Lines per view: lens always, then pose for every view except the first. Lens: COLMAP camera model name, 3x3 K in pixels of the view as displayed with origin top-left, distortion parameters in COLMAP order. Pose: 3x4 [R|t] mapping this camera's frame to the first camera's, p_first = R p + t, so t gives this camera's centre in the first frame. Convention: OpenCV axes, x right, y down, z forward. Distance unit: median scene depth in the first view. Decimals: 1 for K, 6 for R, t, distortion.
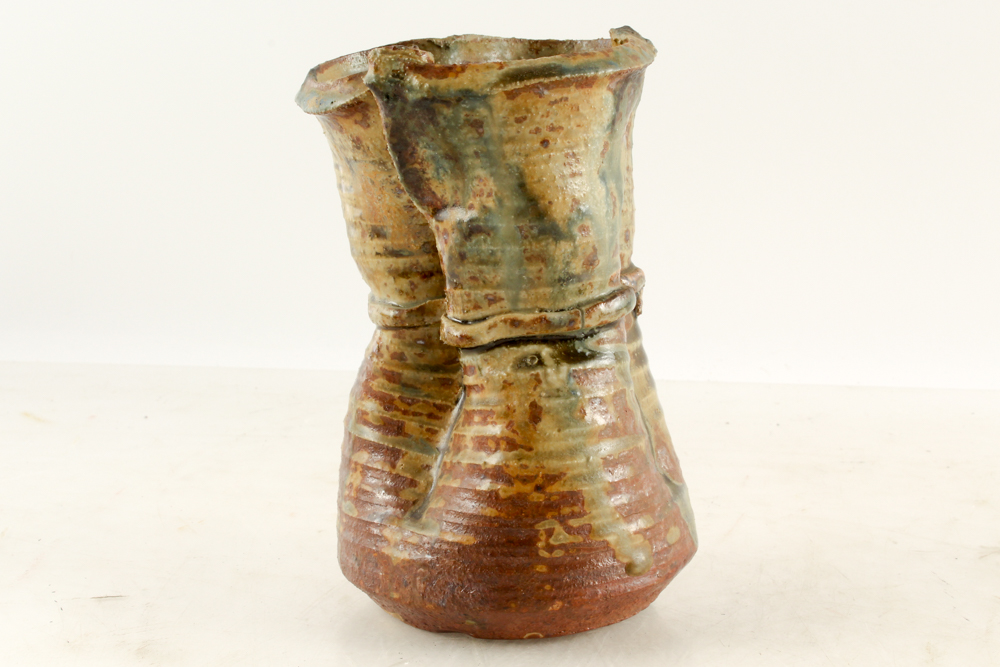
lens RADIAL K [[1253.6, 0, 509.4], [0, 1253.6, 332.9], [0, 0, 1]] dist [-0.028324, 0.000000]
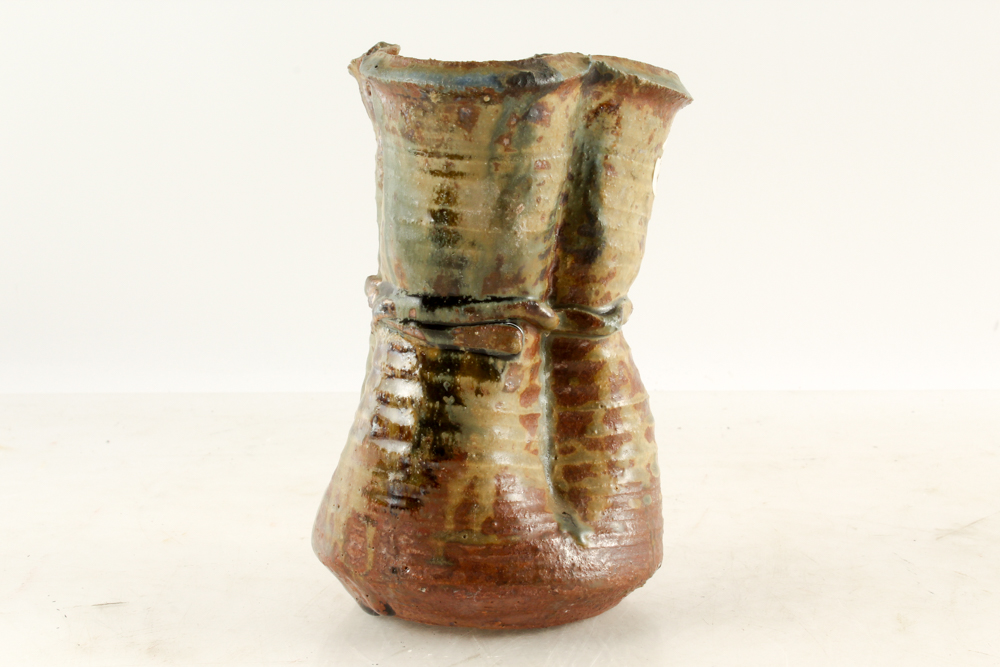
lens RADIAL K [[1271.1, 0, 495.7], [0, 1271.1, 333.7], [0, 0, 1]] dist [-0.027918, 0.000000]
pose [[0.998027, -0.033577, 0.053062, -0.106579], [0.034829, 0.999132, -0.022860, 0.051394], [-0.052248, 0.024663, 0.998330, -0.110122]]
